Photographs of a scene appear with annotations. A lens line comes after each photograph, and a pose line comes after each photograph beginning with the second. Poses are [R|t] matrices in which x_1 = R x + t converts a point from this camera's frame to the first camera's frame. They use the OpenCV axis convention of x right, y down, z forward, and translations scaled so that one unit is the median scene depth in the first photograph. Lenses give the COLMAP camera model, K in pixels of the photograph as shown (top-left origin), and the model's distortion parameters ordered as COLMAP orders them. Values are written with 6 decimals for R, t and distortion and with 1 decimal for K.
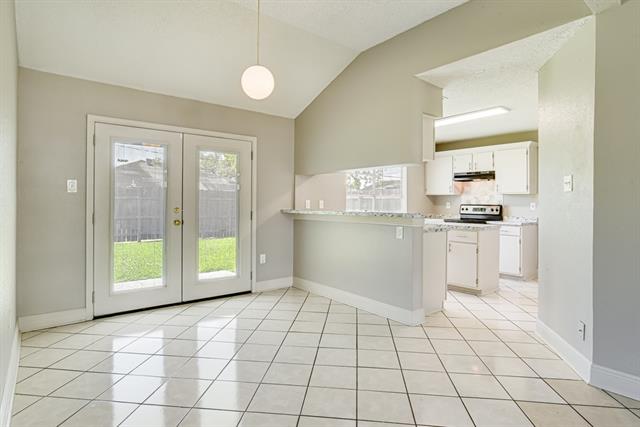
lens RADIAL K [[347.1, 0, 319.7], [0, 347.1, 203.1], [0, 0, 1]] dist [-0.003877, -0.000385]
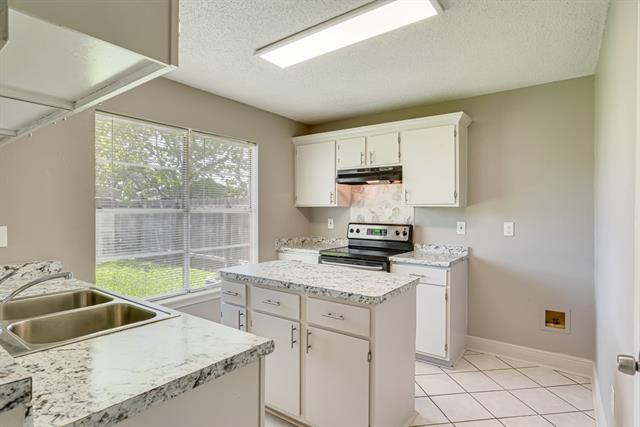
lens RADIAL K [[347.1, 0, 319.7], [0, 347.1, 203.1], [0, 0, 1]] dist [-0.003877, -0.000385]
pose [[0.966011, 0.006209, 0.258425, 0.213327], [-0.001161, 0.999806, -0.019681, -0.019286], [-0.258497, 0.018712, 0.965831, 0.455048]]
